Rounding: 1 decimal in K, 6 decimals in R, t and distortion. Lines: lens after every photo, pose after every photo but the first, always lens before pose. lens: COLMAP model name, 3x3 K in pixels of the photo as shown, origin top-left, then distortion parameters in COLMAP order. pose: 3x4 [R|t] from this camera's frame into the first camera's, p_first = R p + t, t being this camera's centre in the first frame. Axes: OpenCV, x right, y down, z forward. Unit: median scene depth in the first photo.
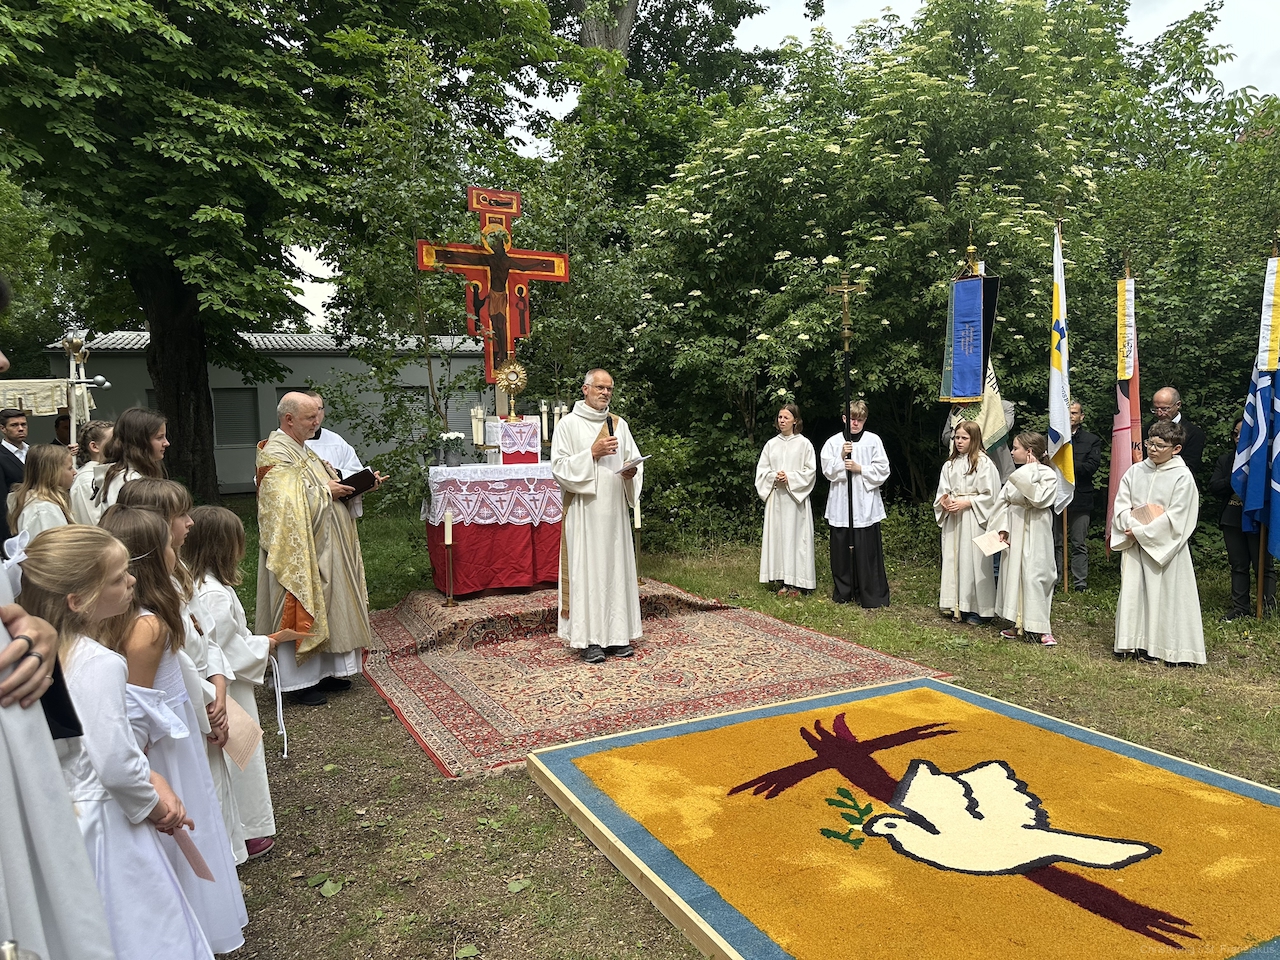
lens RADIAL K [[895.2, 0, 645.5], [0, 895.2, 493.1], [0, 0, 1]] dist [0.063499, -0.076156]
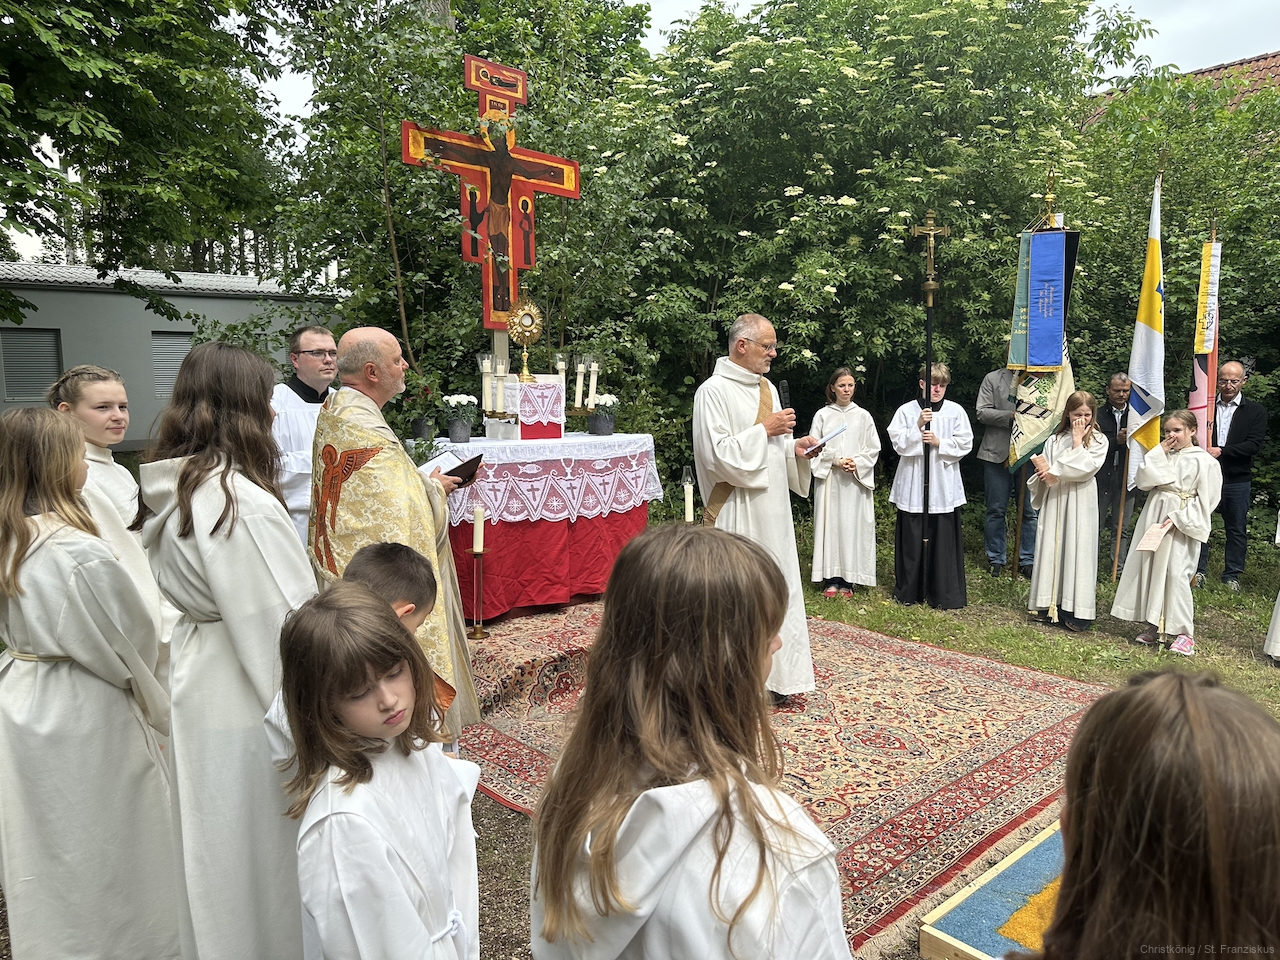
lens RADIAL K [[895.2, 0, 641.4], [0, 895.2, 491.0], [0, 0, 1]] dist [0.063499, -0.076156]
pose [[0.963227, -0.006423, 0.268611, -0.267076], [-0.004239, 0.999226, 0.039096, -0.018714], [-0.268654, -0.038797, 0.962455, 0.260329]]
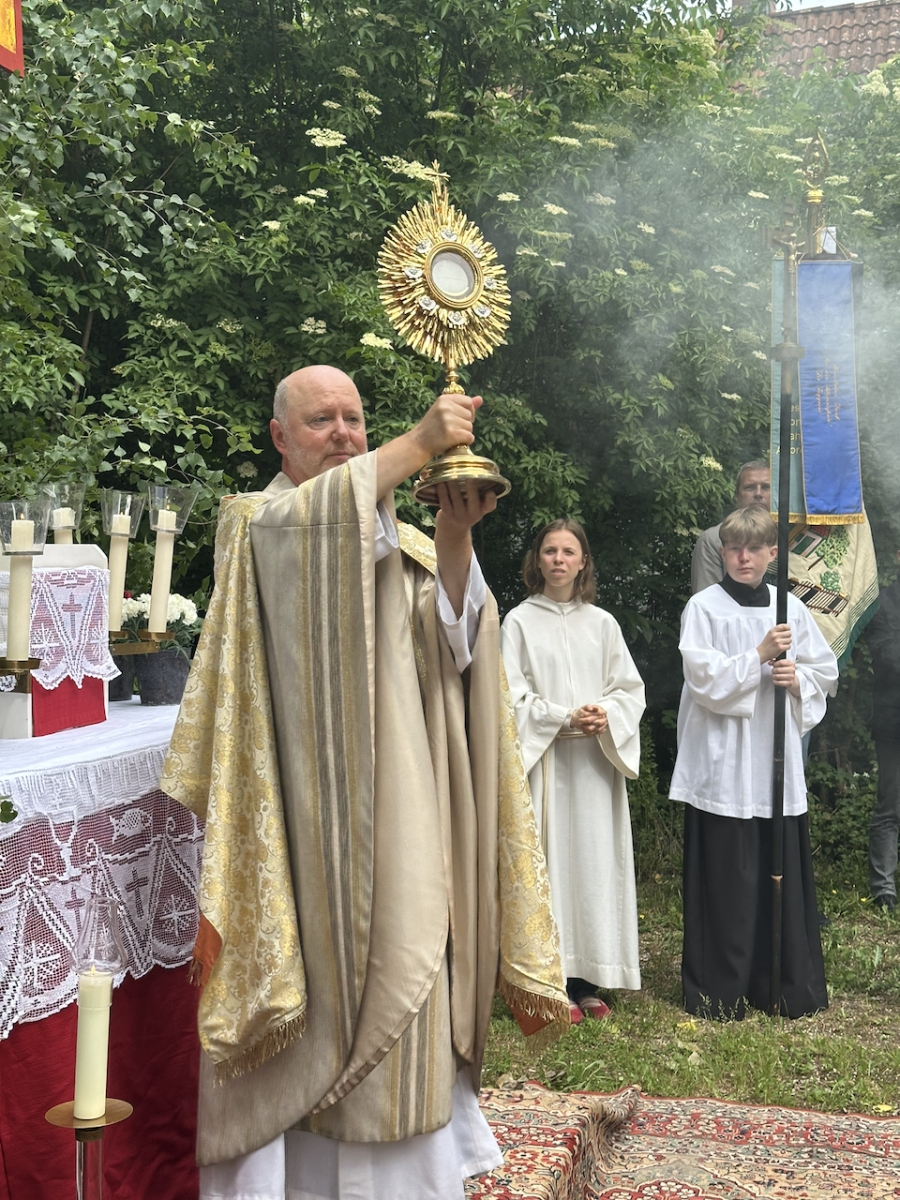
lens RADIAL K [[1666.5, 0, 436.9], [0, 1666.5, 600.2], [0, 0, 1]] dist [0.130171, 0.000000]
pose [[0.653499, -0.013359, 0.756810, -0.448970], [0.058758, 0.997722, -0.033126, -0.048241], [-0.754643, 0.066116, 0.652796, 0.613052]]
